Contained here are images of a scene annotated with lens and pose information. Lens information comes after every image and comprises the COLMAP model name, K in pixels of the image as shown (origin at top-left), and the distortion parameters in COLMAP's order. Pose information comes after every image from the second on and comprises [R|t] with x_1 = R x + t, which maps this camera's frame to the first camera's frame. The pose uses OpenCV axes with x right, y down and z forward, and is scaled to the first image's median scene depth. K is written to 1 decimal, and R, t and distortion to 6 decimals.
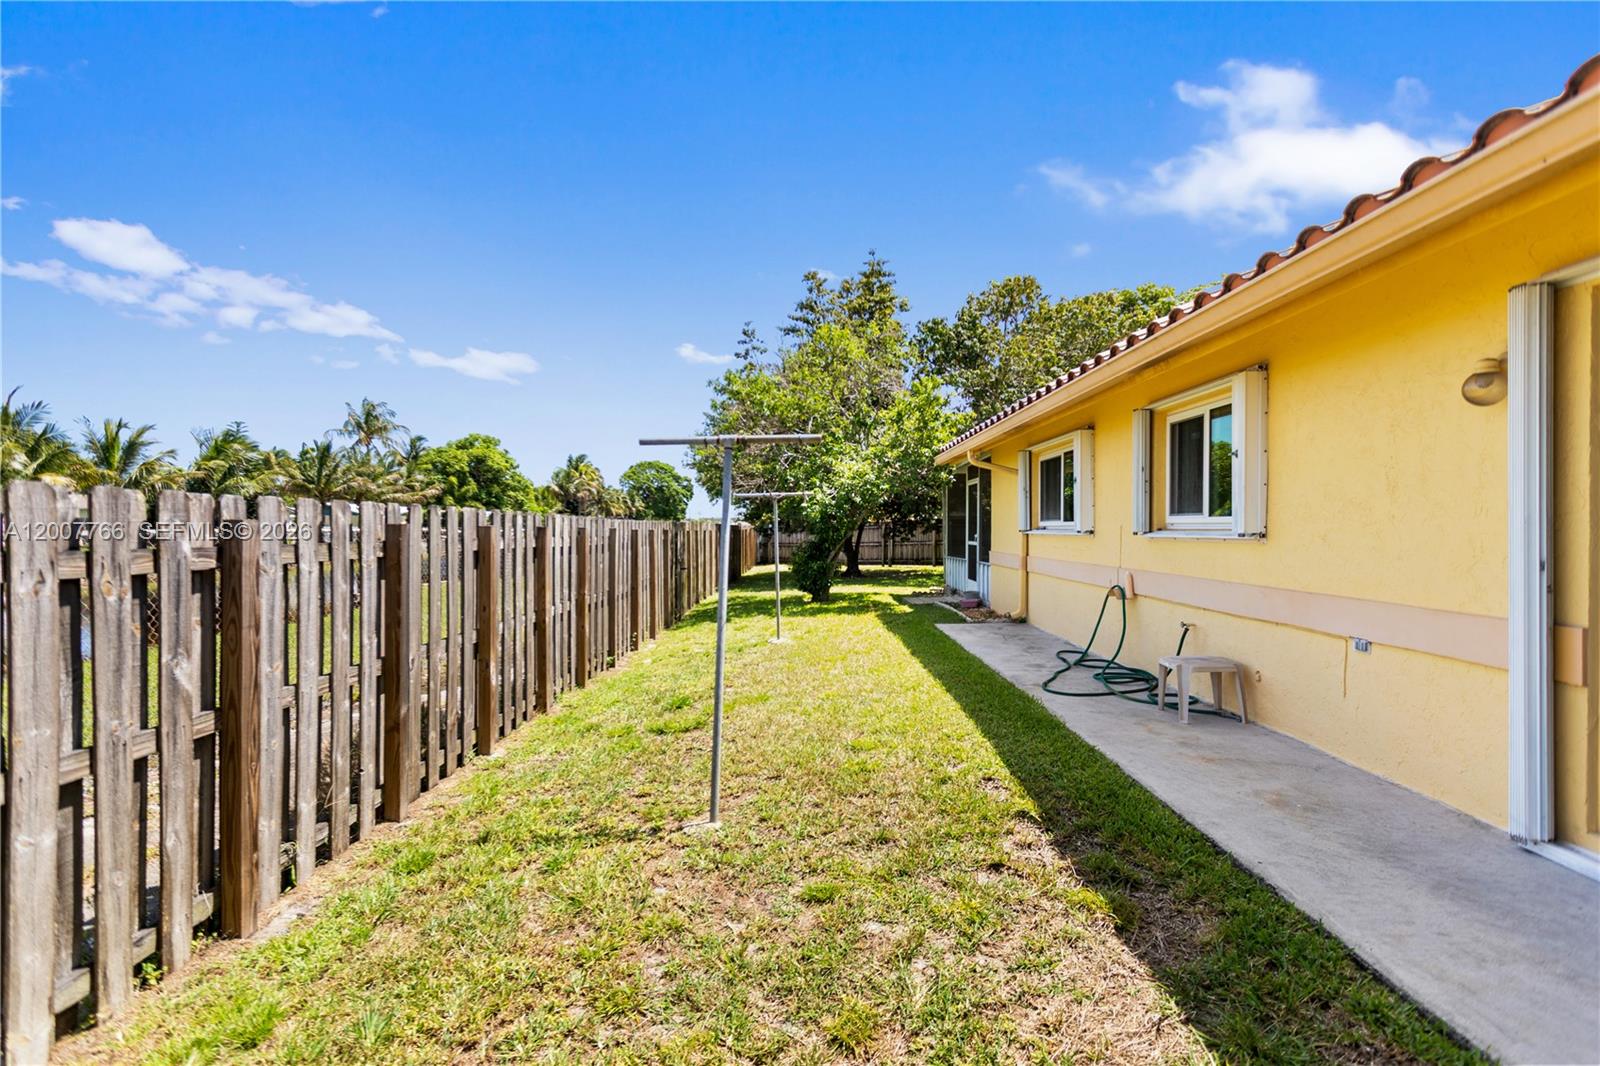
lens RADIAL K [[761.3, 0, 791.1], [0, 761.3, 530.6], [0, 0, 1]] dist [0.000495, 0.000337]
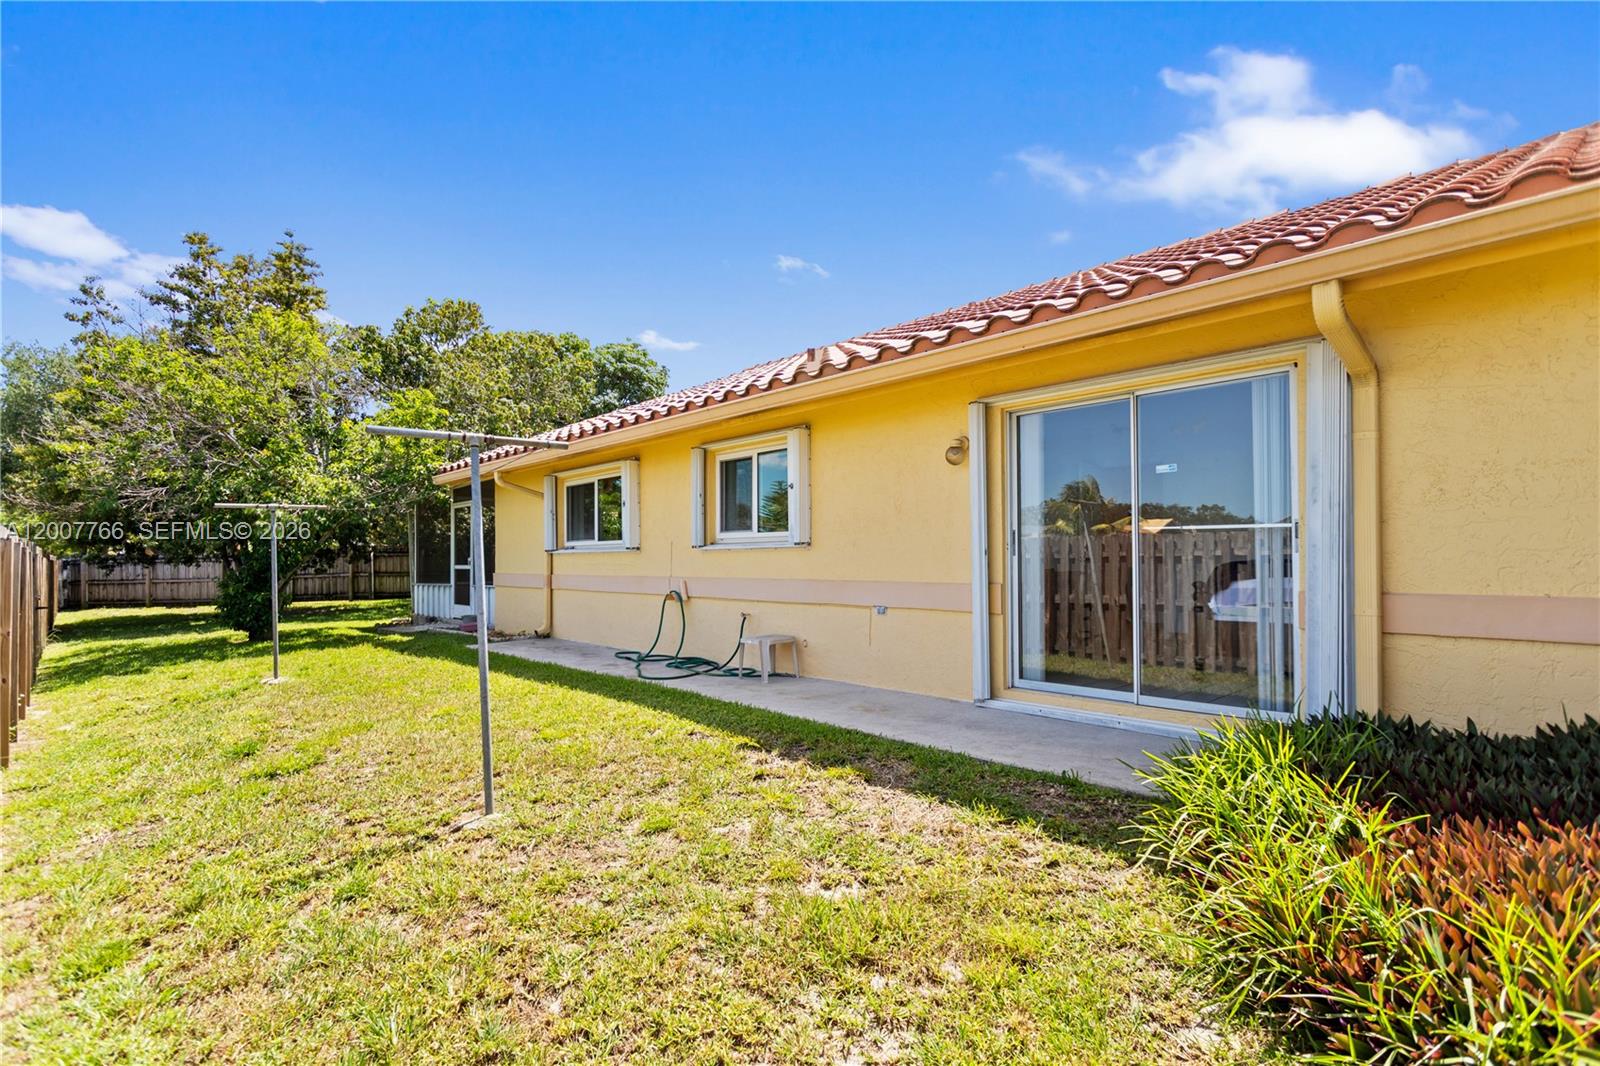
lens RADIAL K [[765.8, 0, 803.5], [0, 765.8, 534.6], [0, 0, 1]] dist [0.000856, 0.001826]
pose [[0.711025, 0.019602, 0.702894, -0.274495], [0.008579, 0.999295, -0.036545, 0.028343], [-0.703115, 0.032014, 0.710356, -0.011112]]
